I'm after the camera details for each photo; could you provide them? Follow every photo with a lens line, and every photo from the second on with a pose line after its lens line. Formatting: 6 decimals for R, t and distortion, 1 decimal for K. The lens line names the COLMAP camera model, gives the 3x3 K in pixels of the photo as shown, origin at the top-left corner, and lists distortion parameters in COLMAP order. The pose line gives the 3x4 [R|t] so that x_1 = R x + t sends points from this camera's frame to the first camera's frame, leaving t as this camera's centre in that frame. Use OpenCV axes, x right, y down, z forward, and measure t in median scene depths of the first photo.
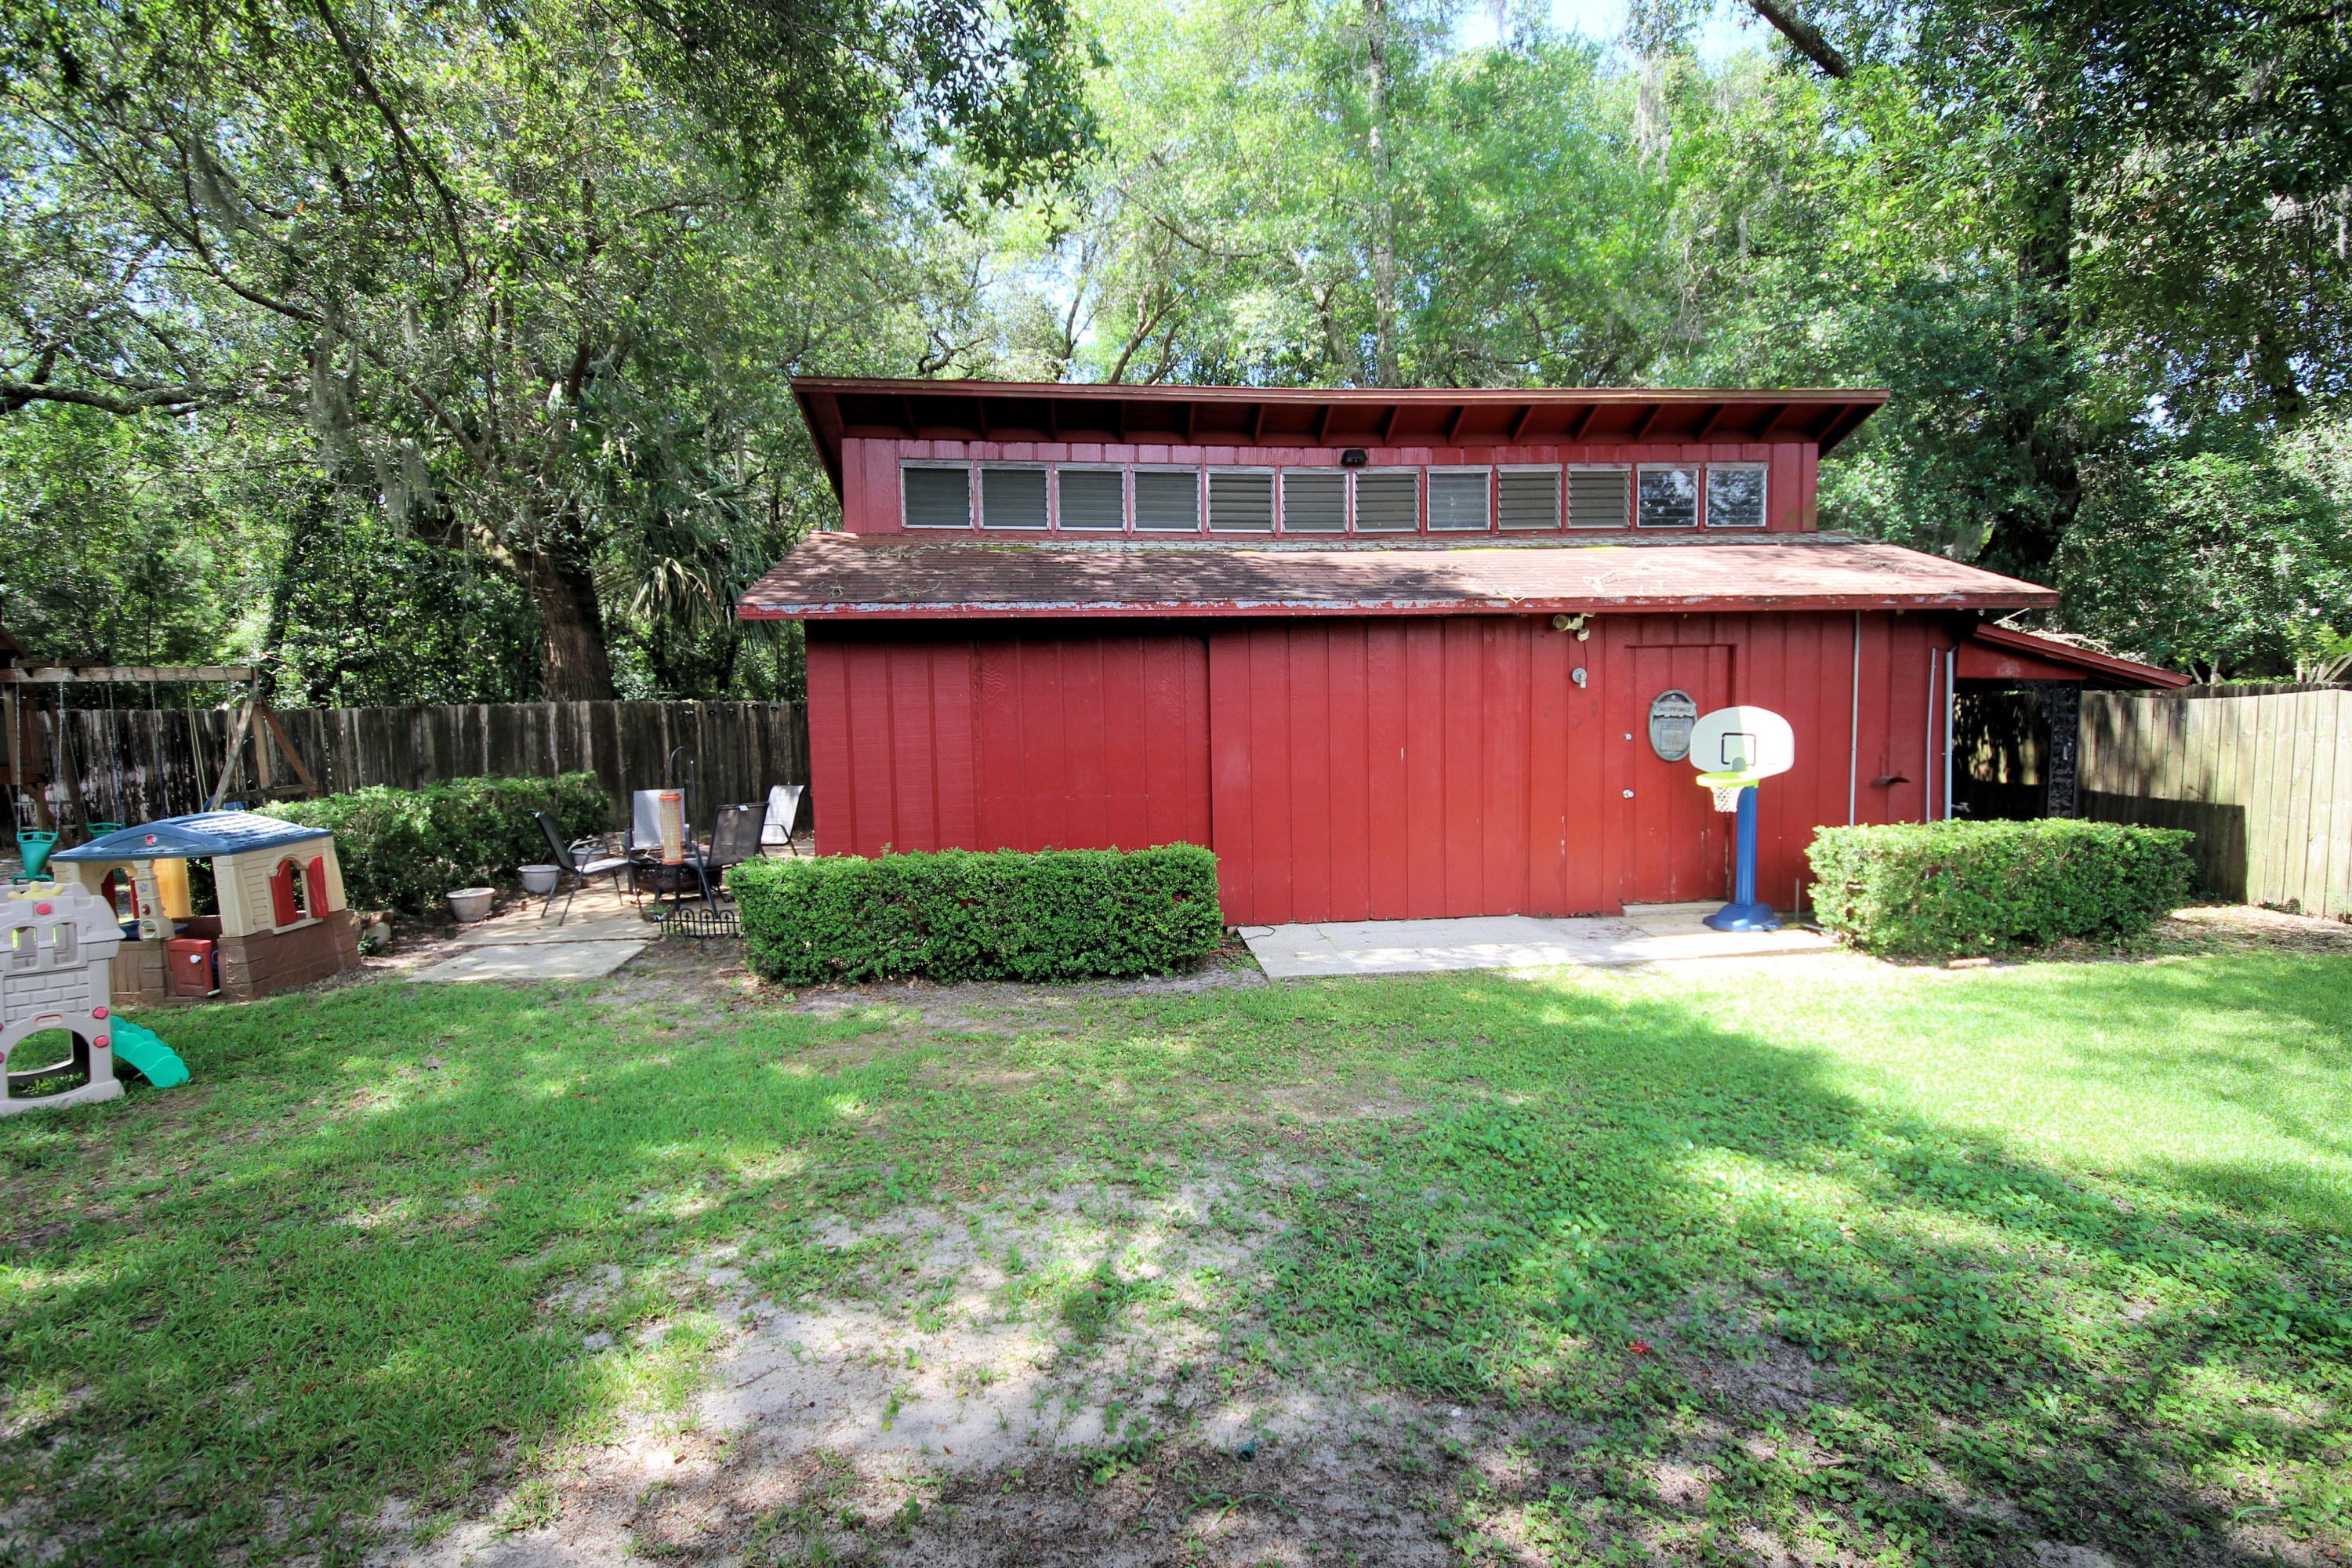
lens RADIAL K [[1128.6, 0, 1206.1], [0, 1128.6, 785.8], [0, 0, 1]] dist [0.003874, -0.006422]
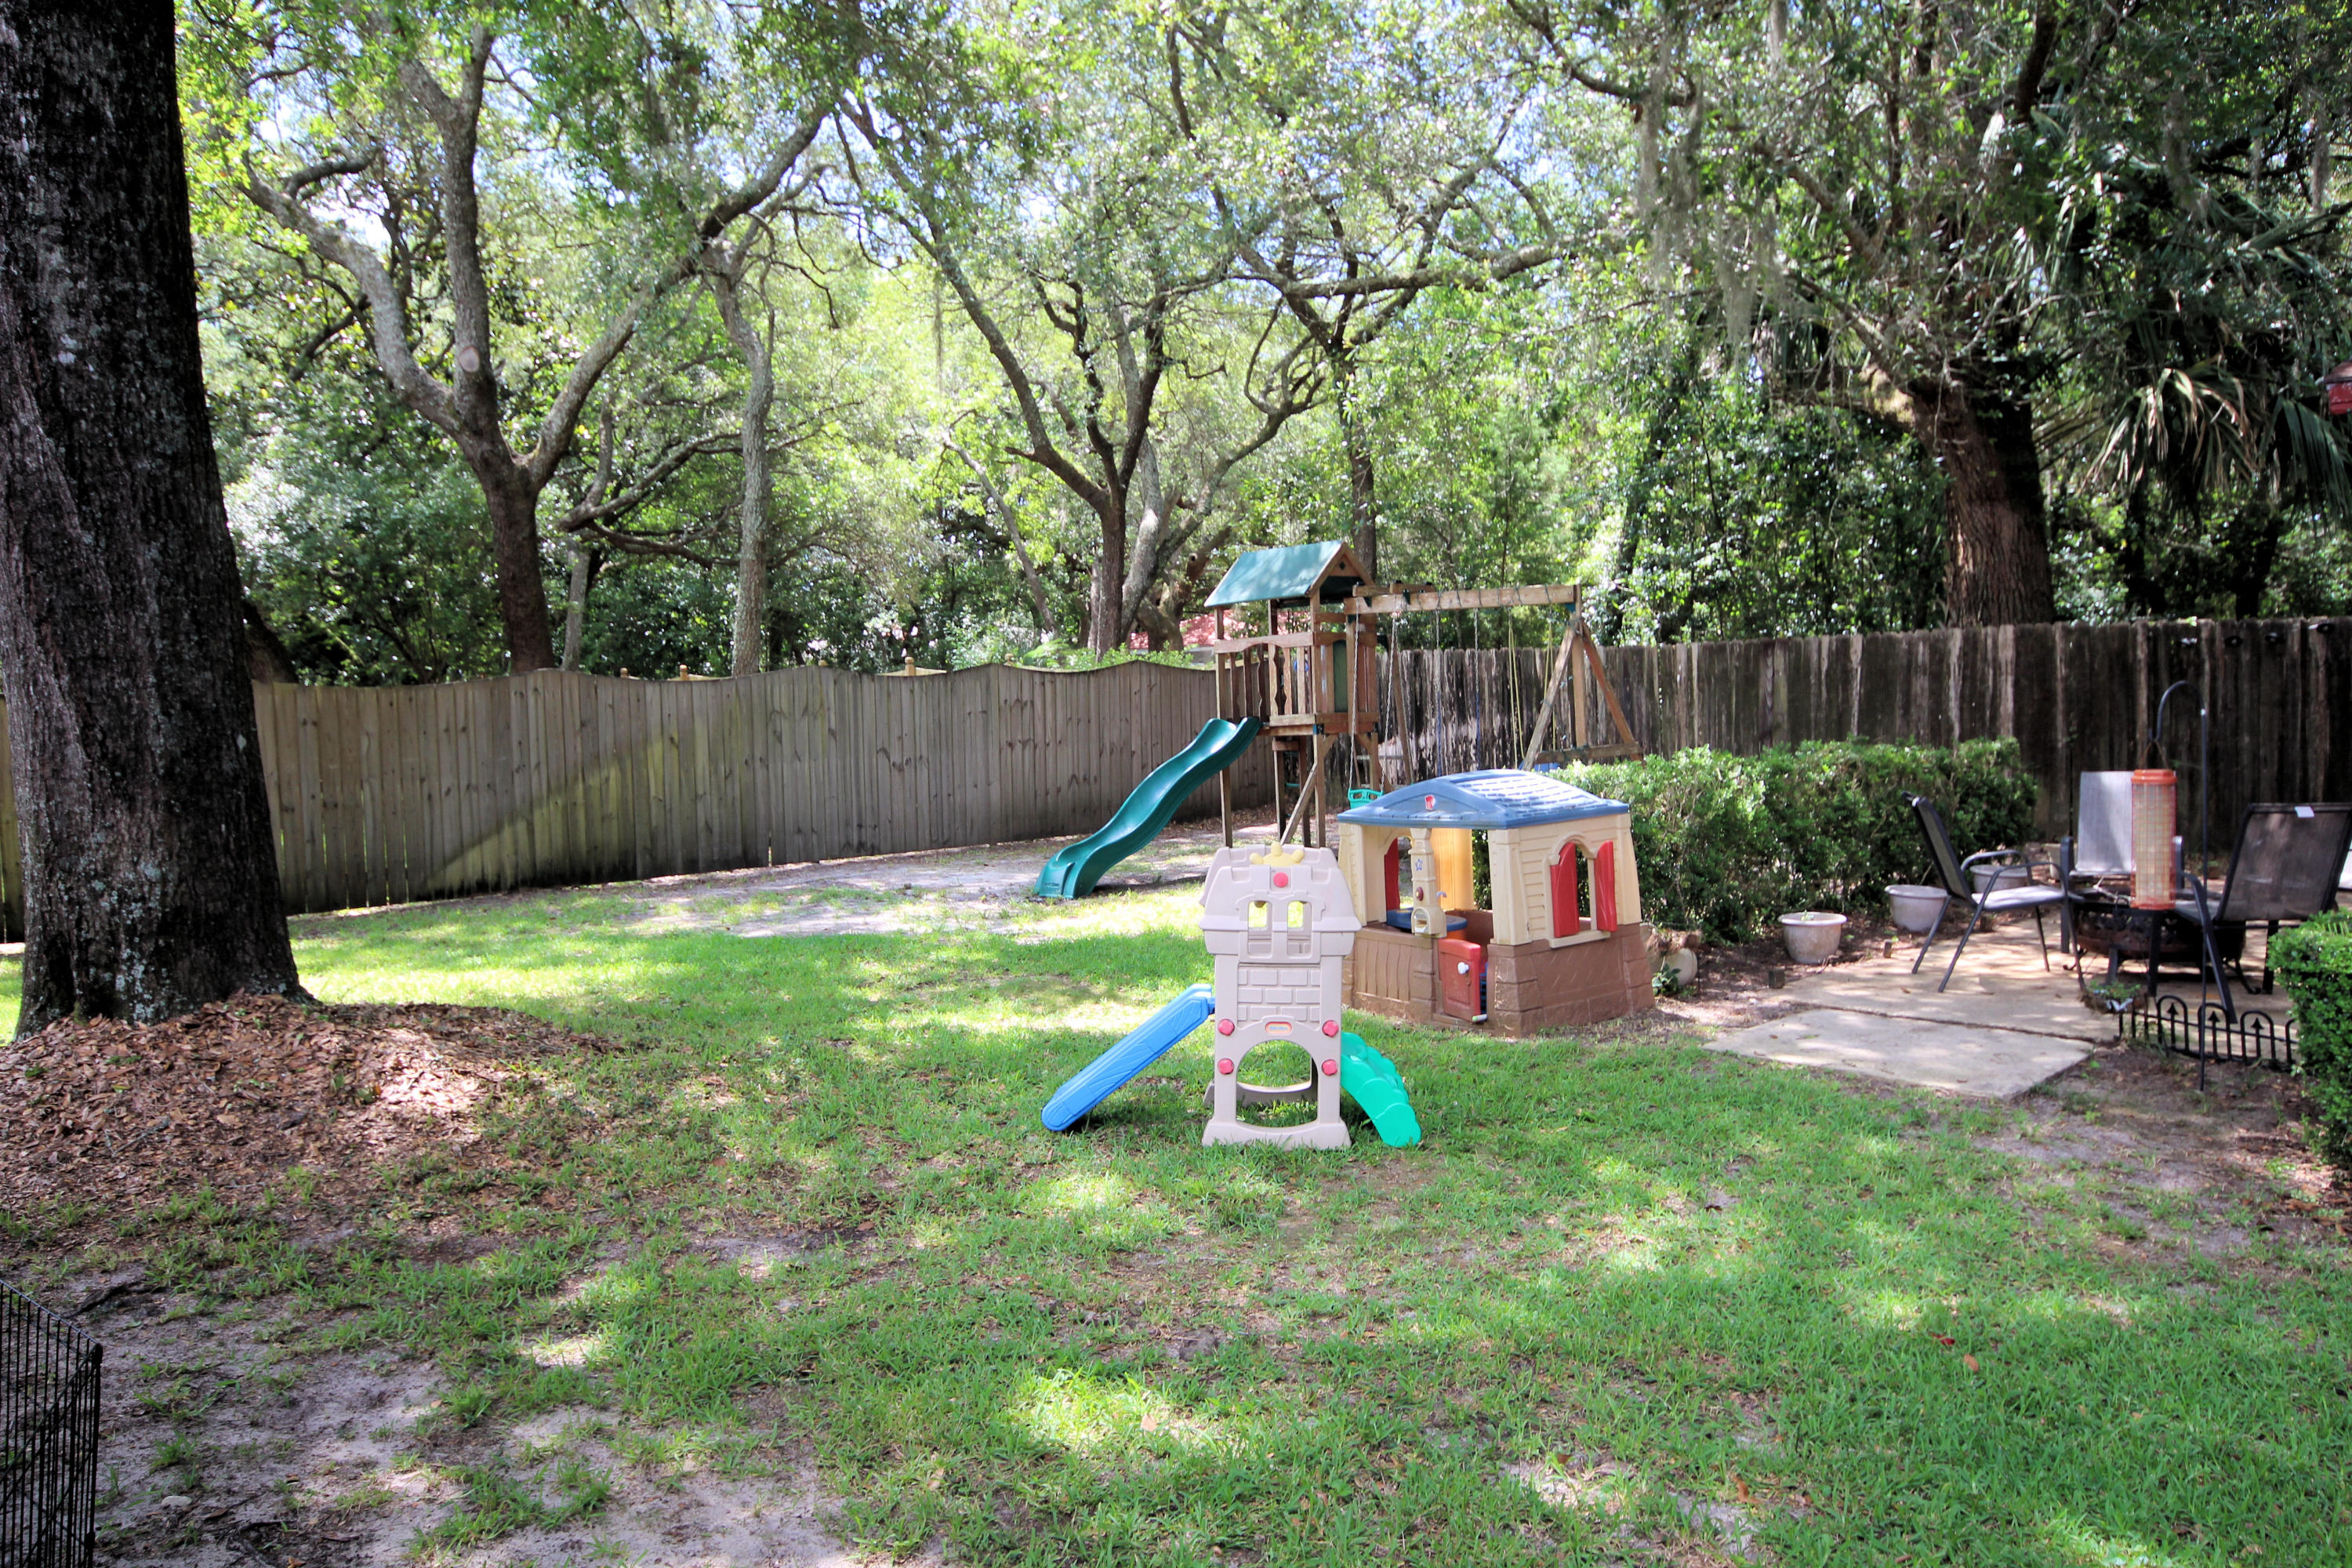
lens RADIAL K [[1728.3, 0, 1185.8], [0, 1728.3, 777.5], [0, 0, 1]] dist [-0.002821, 0.056927]
pose [[0.585024, 0.045708, -0.809727, -0.069880], [-0.046330, 0.998664, 0.022900, 0.009010], [0.809692, 0.024117, 0.586359, 0.136190]]
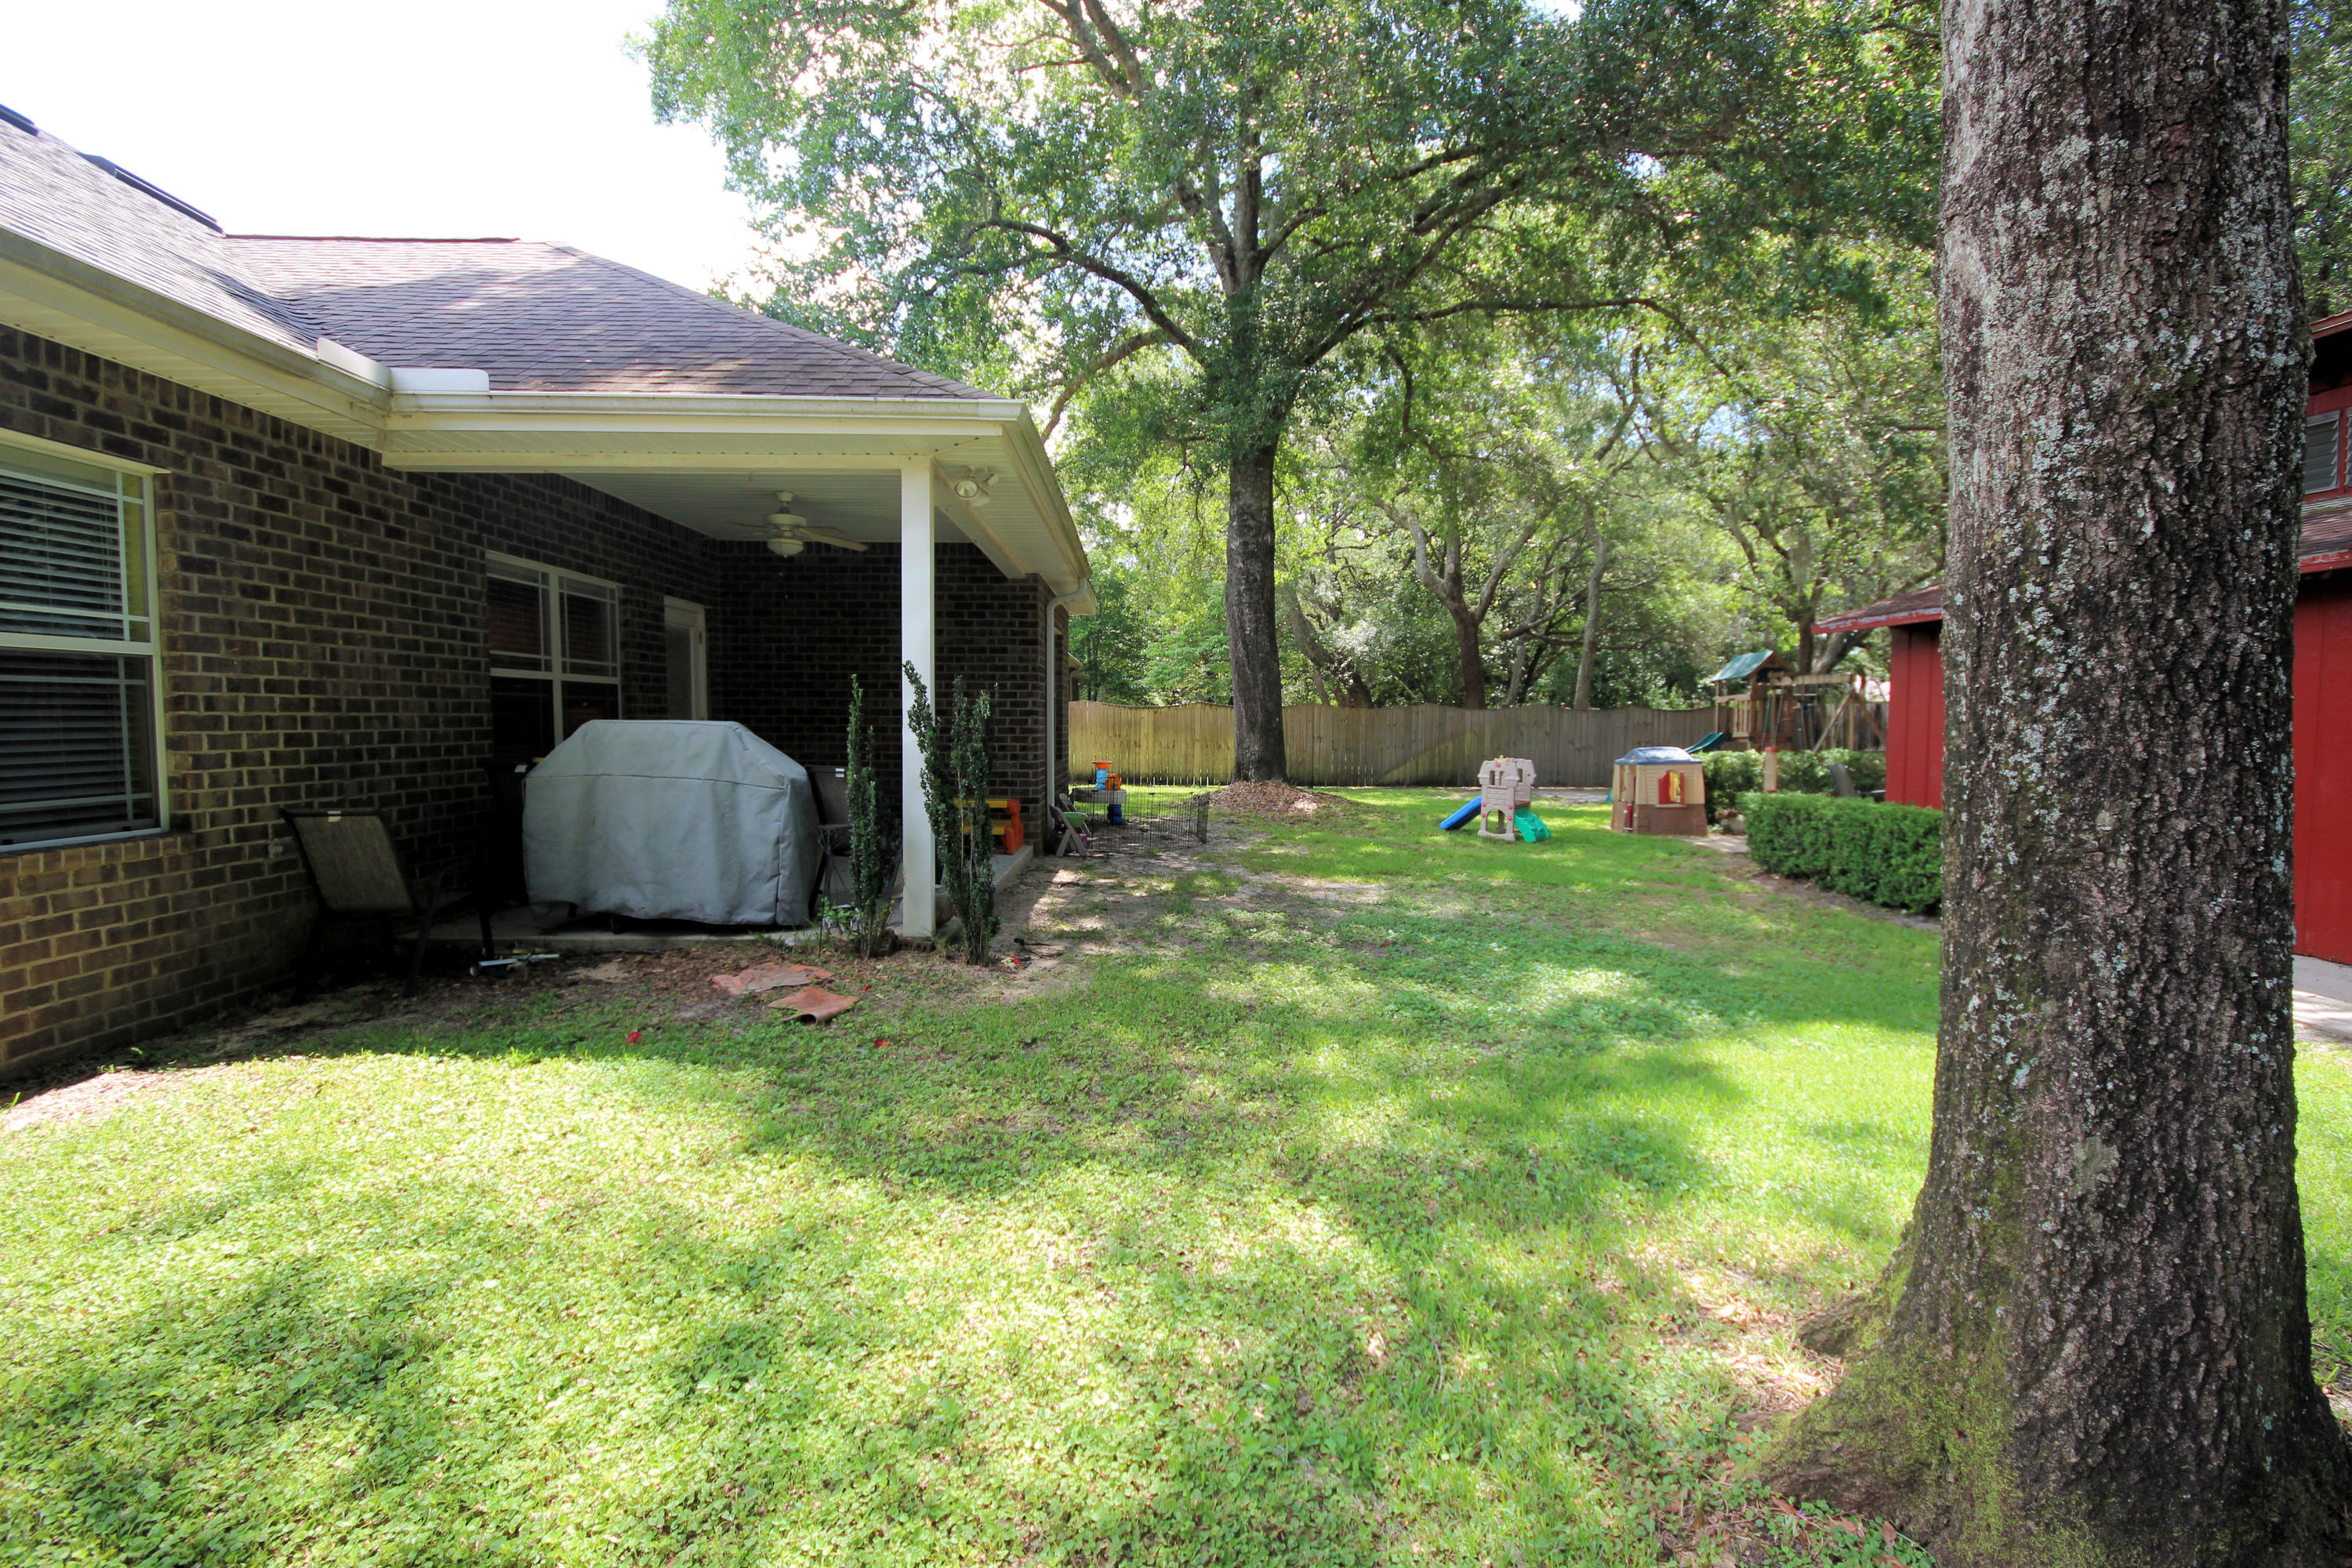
lens RADIAL K [[1086.1, 0, 1181.6], [0, 1086.1, 775.5], [0, 0, 1]] dist [0.011833, -0.010221]
pose [[-0.090933, 0.066438, -0.993638, 0.873067], [-0.080434, 0.994022, 0.073825, -0.000562], [0.992603, 0.086635, -0.085045, 0.230241]]
